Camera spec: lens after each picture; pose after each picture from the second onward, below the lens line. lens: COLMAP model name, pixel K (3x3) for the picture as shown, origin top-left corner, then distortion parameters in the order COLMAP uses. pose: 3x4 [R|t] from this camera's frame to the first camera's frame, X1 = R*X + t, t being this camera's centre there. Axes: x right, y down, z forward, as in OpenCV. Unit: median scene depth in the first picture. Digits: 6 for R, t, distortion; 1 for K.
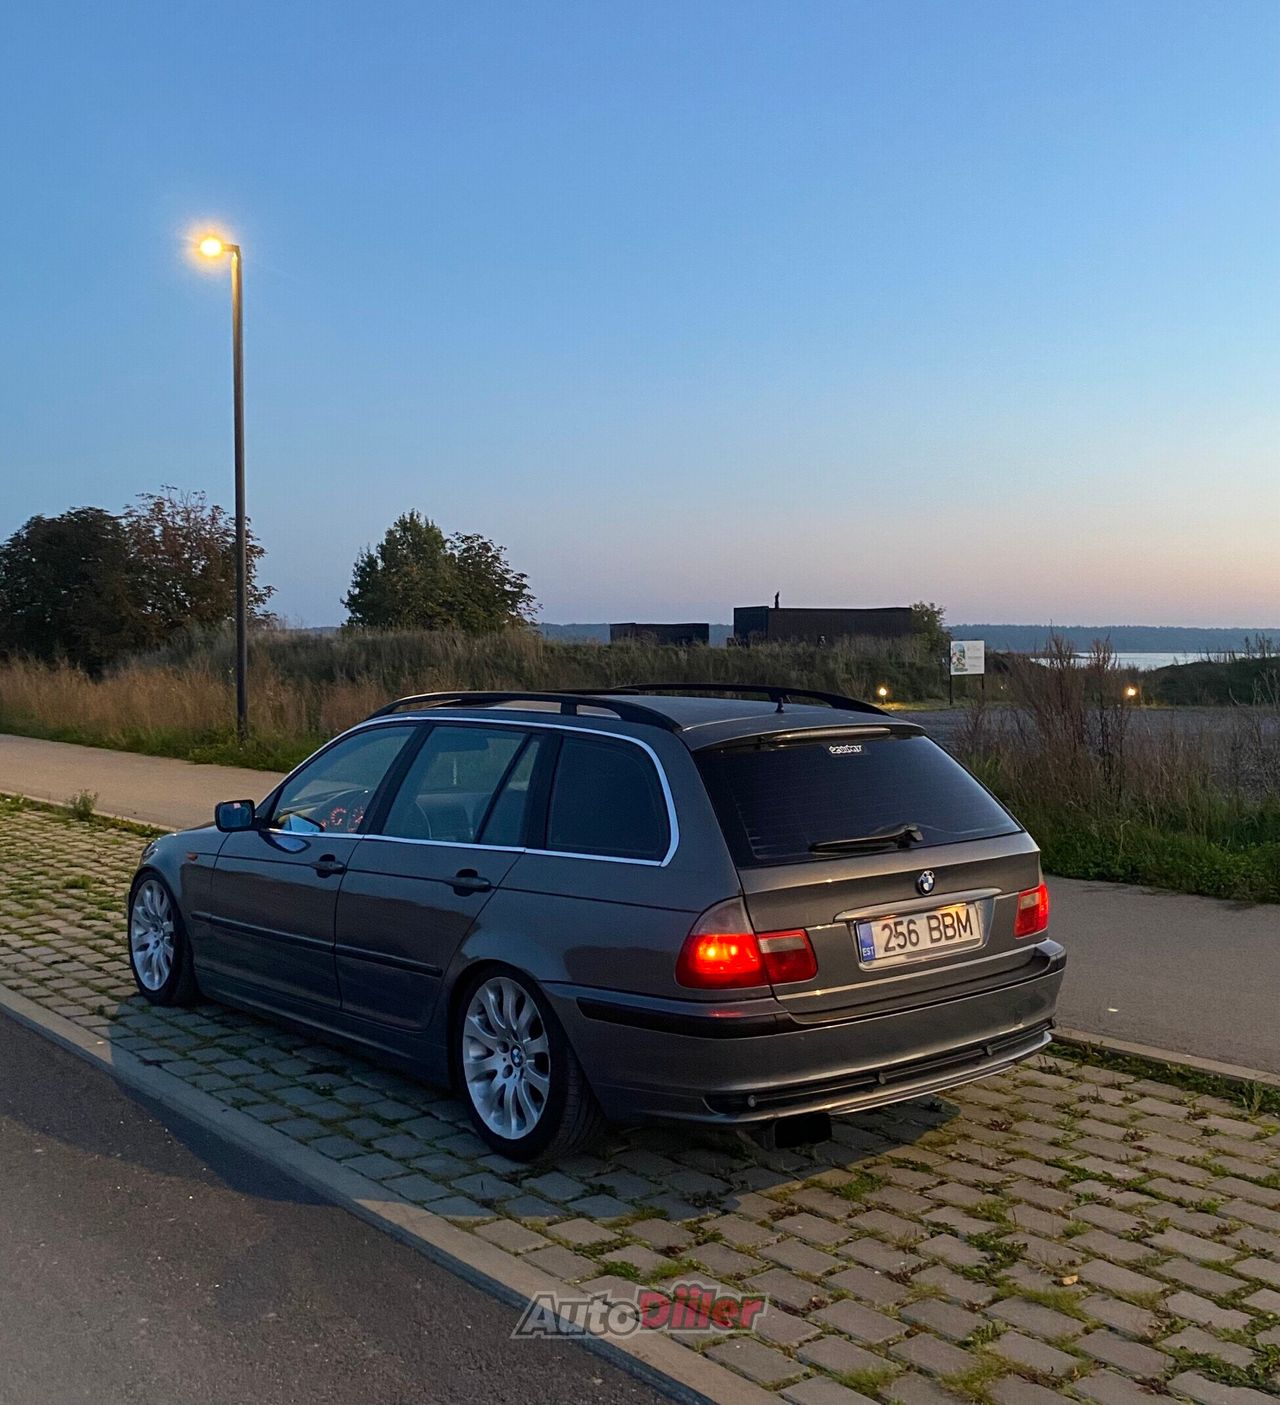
lens RADIAL K [[1556.5, 0, 640.0], [0, 1556.5, 702.5], [0, 0, 1]] dist [-0.003978, -0.014054]
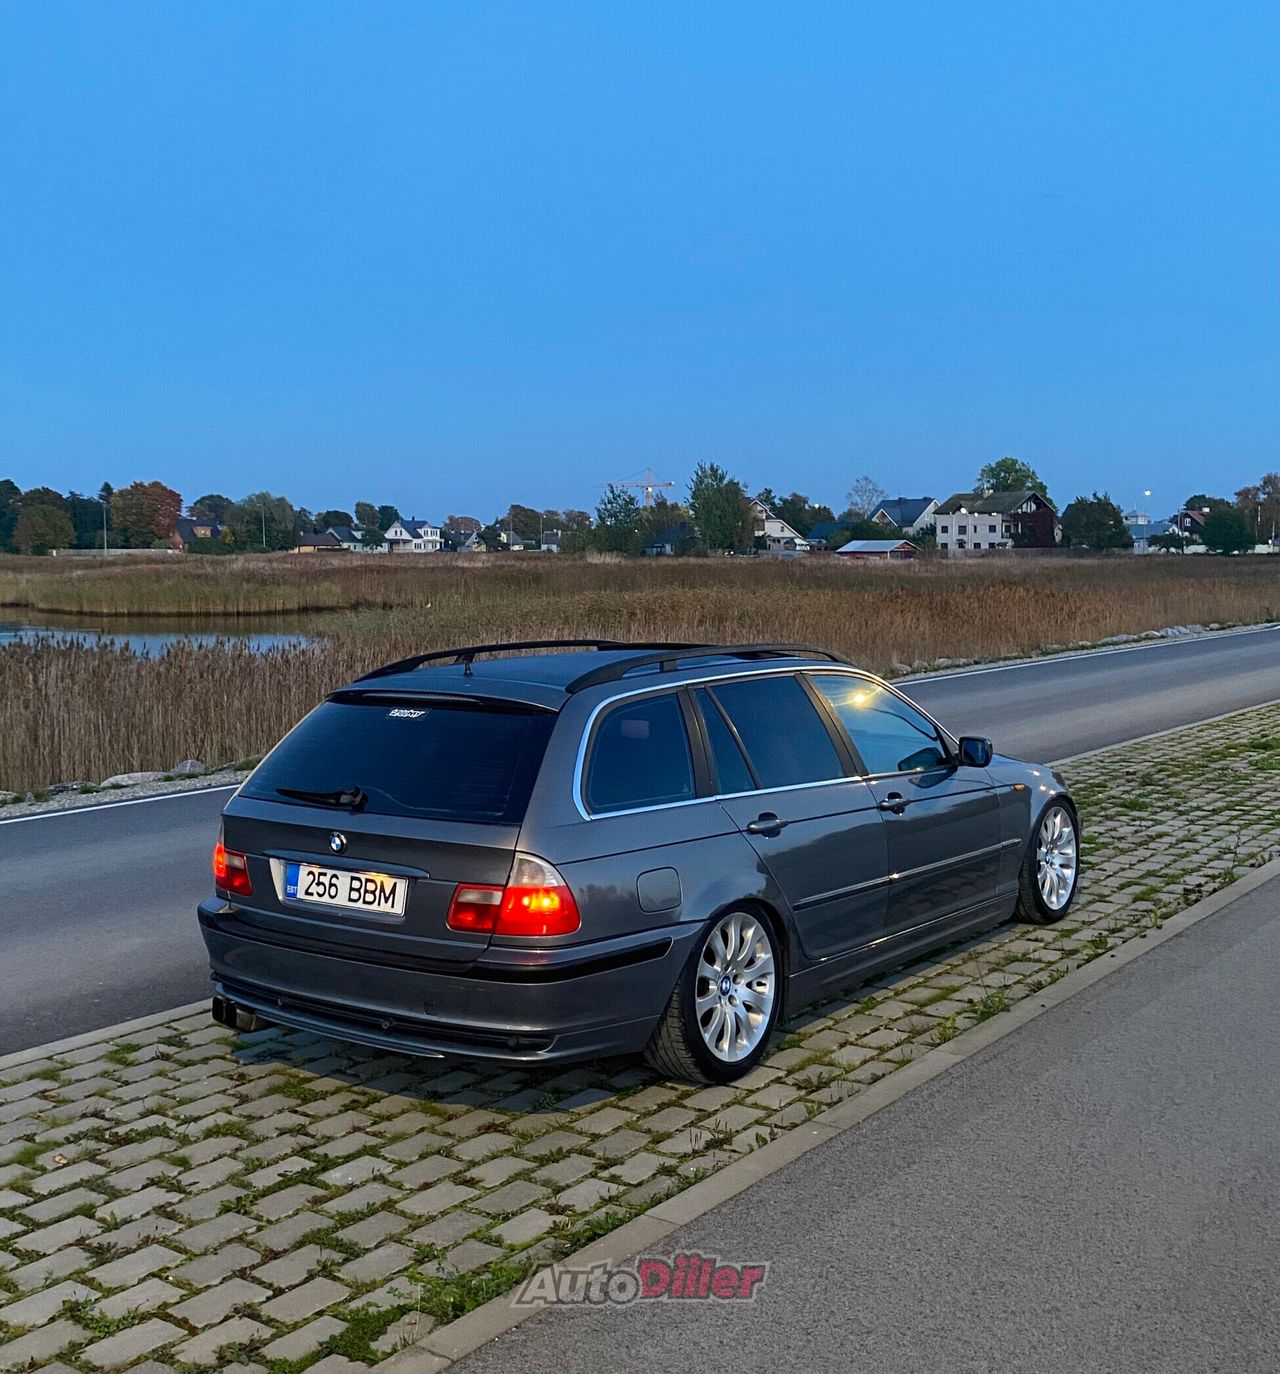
lens RADIAL K [[1521.8, 0, 576.9], [0, 1521.8, 685.8], [0, 0, 1]] dist [0.010284, -0.008623]
pose [[0.242741, 0.076668, -0.967057, 1.211356], [-0.011153, 0.997027, 0.076244, -0.071884], [0.970027, -0.007722, 0.242874, 0.898913]]
